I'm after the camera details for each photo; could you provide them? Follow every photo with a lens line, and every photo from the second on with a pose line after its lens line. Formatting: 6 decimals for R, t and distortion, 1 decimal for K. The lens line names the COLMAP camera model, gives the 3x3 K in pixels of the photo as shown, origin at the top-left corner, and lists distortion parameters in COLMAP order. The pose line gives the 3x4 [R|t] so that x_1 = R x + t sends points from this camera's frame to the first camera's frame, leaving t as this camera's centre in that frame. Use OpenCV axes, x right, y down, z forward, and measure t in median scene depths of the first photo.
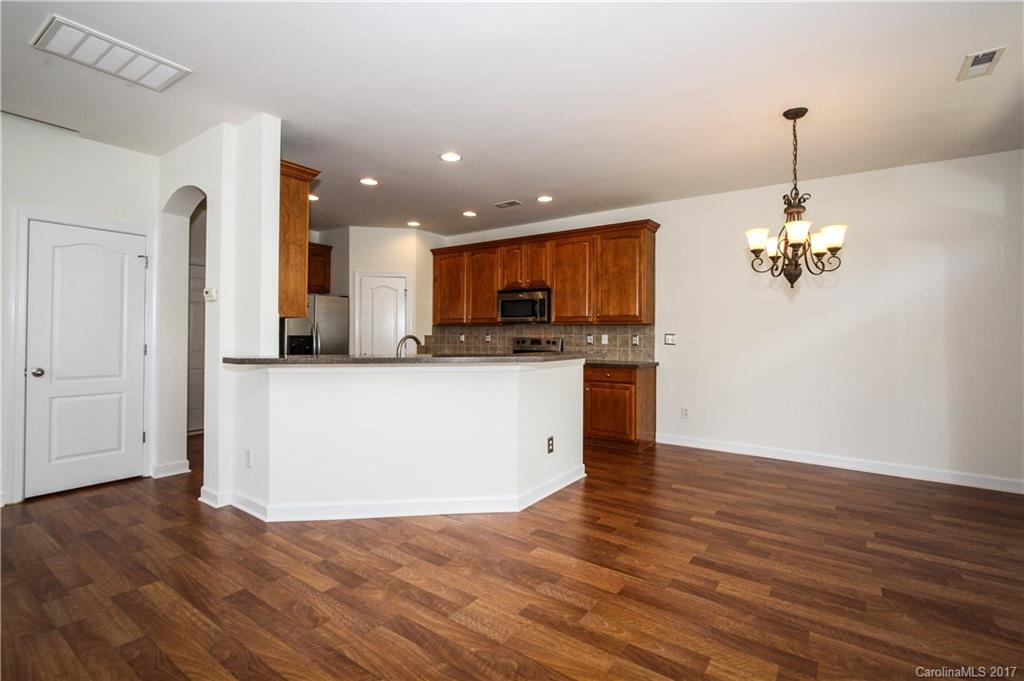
lens RADIAL K [[479.7, 0, 513.3], [0, 479.7, 328.9], [0, 0, 1]] dist [-0.002314, 0.000422]
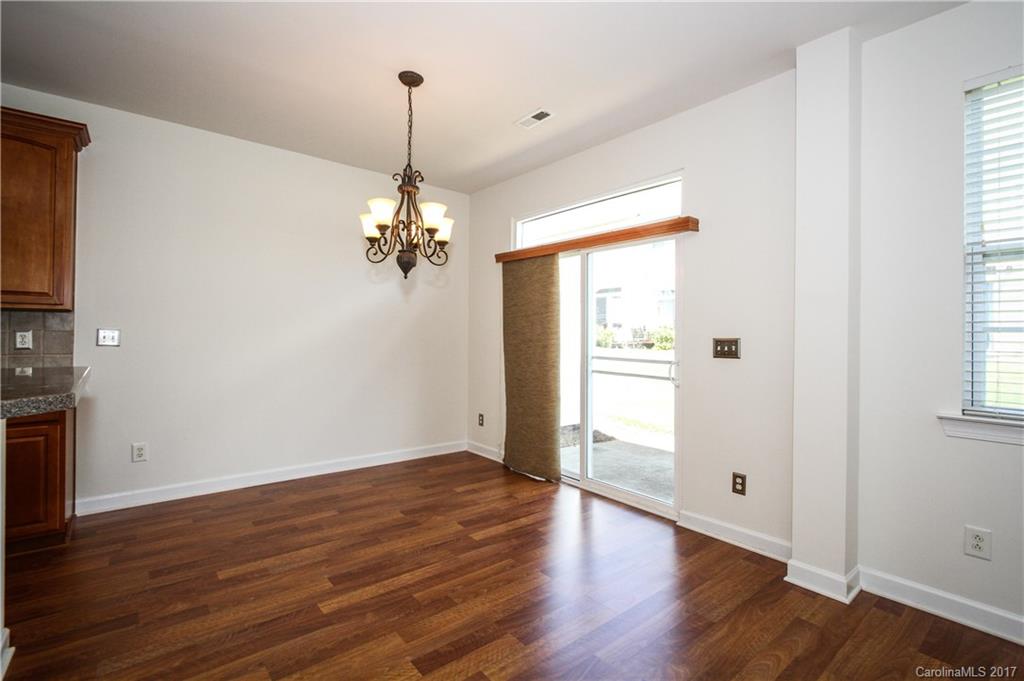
lens RADIAL K [[479.7, 0, 510.8], [0, 479.7, 342.9], [0, 0, 1]] dist [-0.002314, 0.000422]
pose [[0.261215, -0.023488, 0.964995, -0.168946], [-0.018172, 0.999407, 0.029245, 0.002735], [-0.965109, -0.025175, 0.260634, 0.519509]]
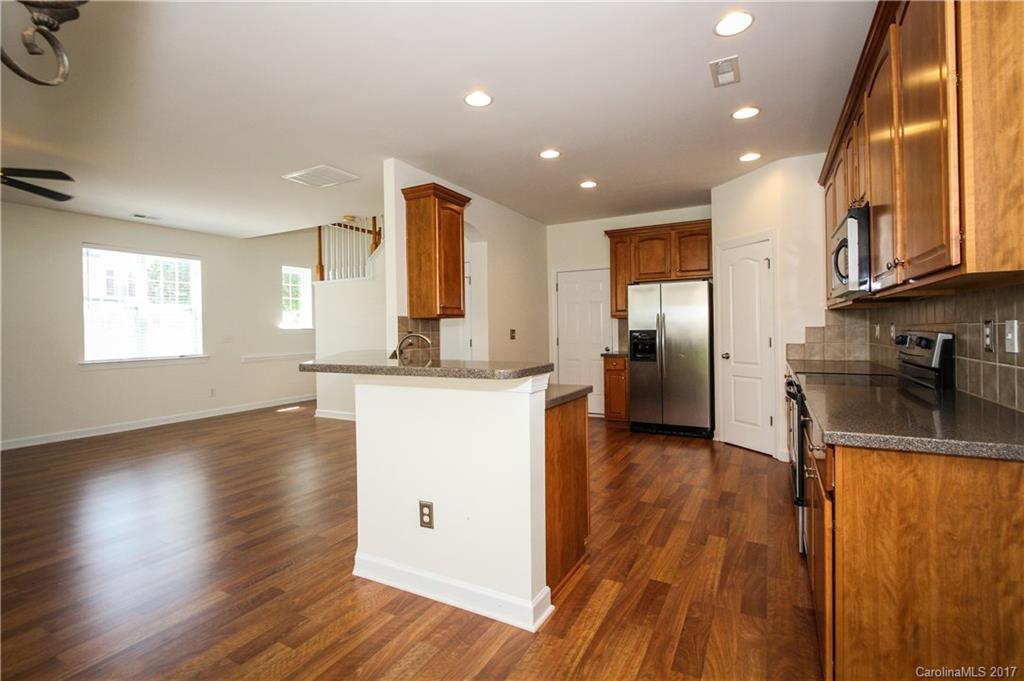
lens RADIAL K [[479.7, 0, 517.2], [0, 479.7, 337.6], [0, 0, 1]] dist [-0.002314, 0.000422]
pose [[0.112902, 0.004282, -0.993597, 0.708411], [0.024014, 0.999687, 0.007036, 0.022306], [0.993316, -0.024655, 0.112764, 1.096005]]
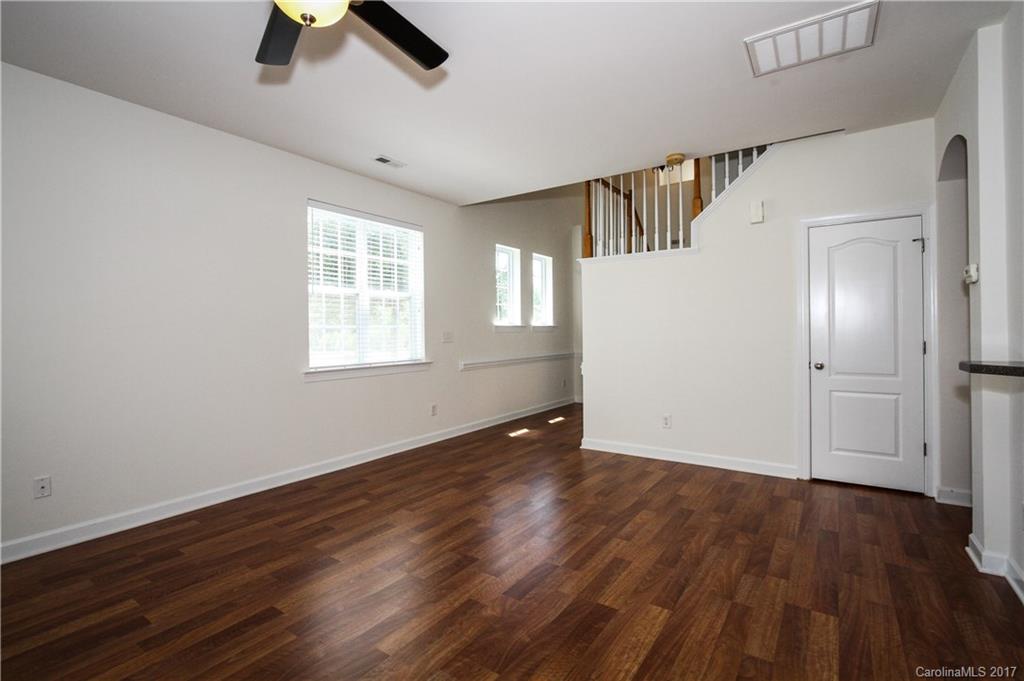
lens RADIAL K [[479.7, 0, 521.0], [0, 479.7, 328.5], [0, 0, 1]] dist [-0.002314, 0.000422]
pose [[0.034941, -0.012108, -0.999316, 0.072733], [0.022048, 0.999693, -0.011342, 0.003374], [0.999146, -0.021636, 0.035197, 0.283875]]
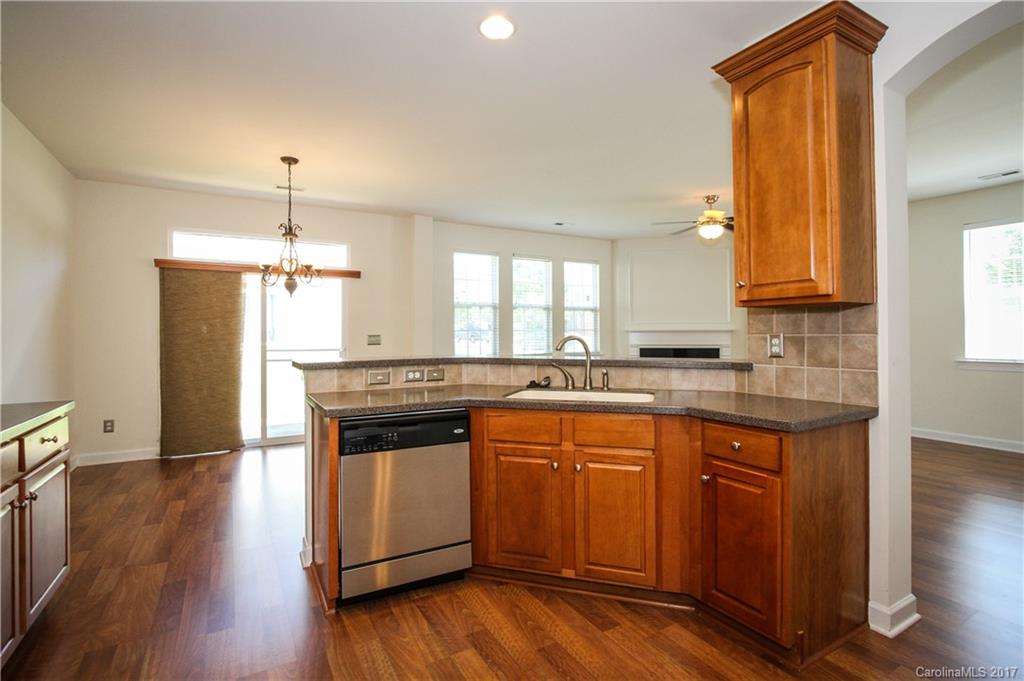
lens RADIAL K [[492.5, 0, 516.0], [0, 492.5, 327.6], [0, 0, 1]] dist [-0.004145, -0.001568]
pose [[-0.902233, 0.003736, 0.431232, -0.449423], [-0.004069, 0.999844, -0.017176, 0.015860], [-0.431229, -0.017252, -0.902078, 1.715550]]
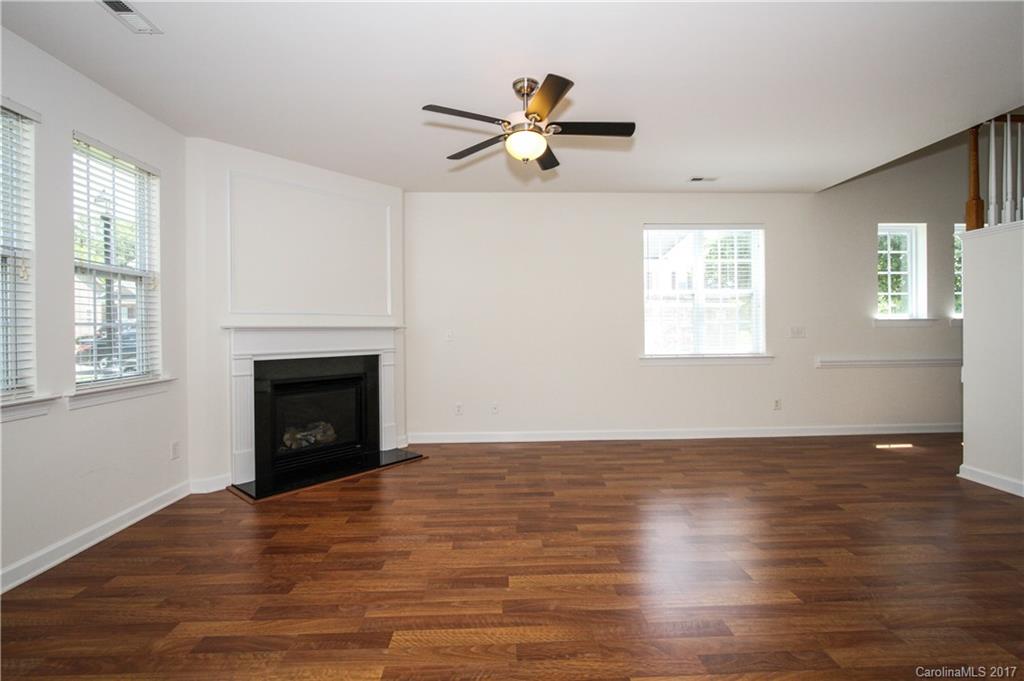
lens RADIAL K [[479.7, 0, 514.3], [0, 479.7, 325.4], [0, 0, 1]] dist [-0.002314, 0.000422]
pose [[-0.802510, -0.003070, -0.596630, 0.125684], [0.012089, 0.999698, -0.021405, 0.009121], [0.596516, -0.024390, -0.802231, 0.768108]]
